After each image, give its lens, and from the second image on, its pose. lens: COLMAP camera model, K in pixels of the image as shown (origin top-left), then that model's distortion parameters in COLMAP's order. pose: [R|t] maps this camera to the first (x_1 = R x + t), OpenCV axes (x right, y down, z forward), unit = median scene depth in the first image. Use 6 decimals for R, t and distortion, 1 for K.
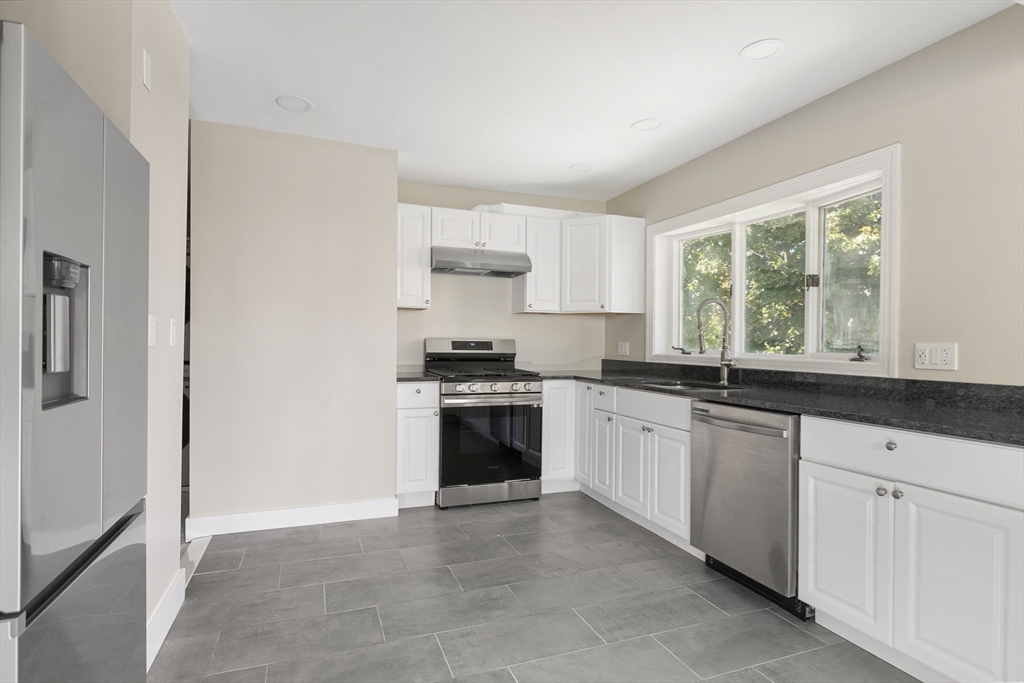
lens RADIAL K [[531.5, 0, 512.0], [0, 531.5, 341.5], [0, 0, 1]] dist [0.000358, -0.000007]
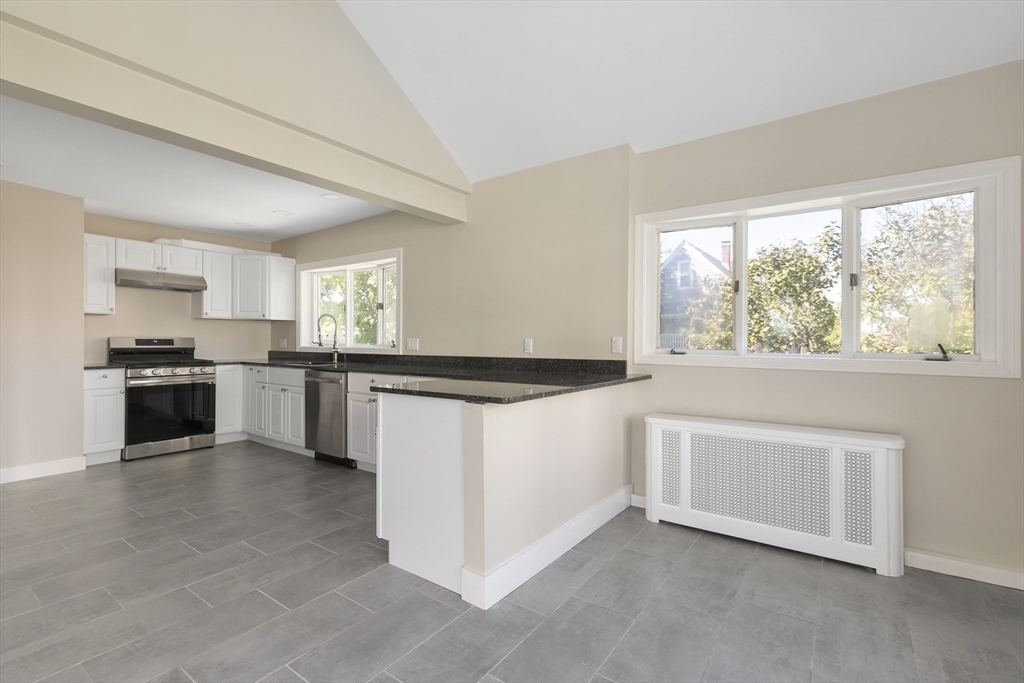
lens RADIAL K [[463.2, 0, 517.9], [0, 463.2, 338.5], [0, 0, 1]] dist [-0.000552, -0.000409]
pose [[0.831419, -0.005331, 0.555621, 0.041252], [0.005103, 0.999985, 0.001958, 0.000785], [-0.555623, 0.001208, 0.831433, -0.527244]]
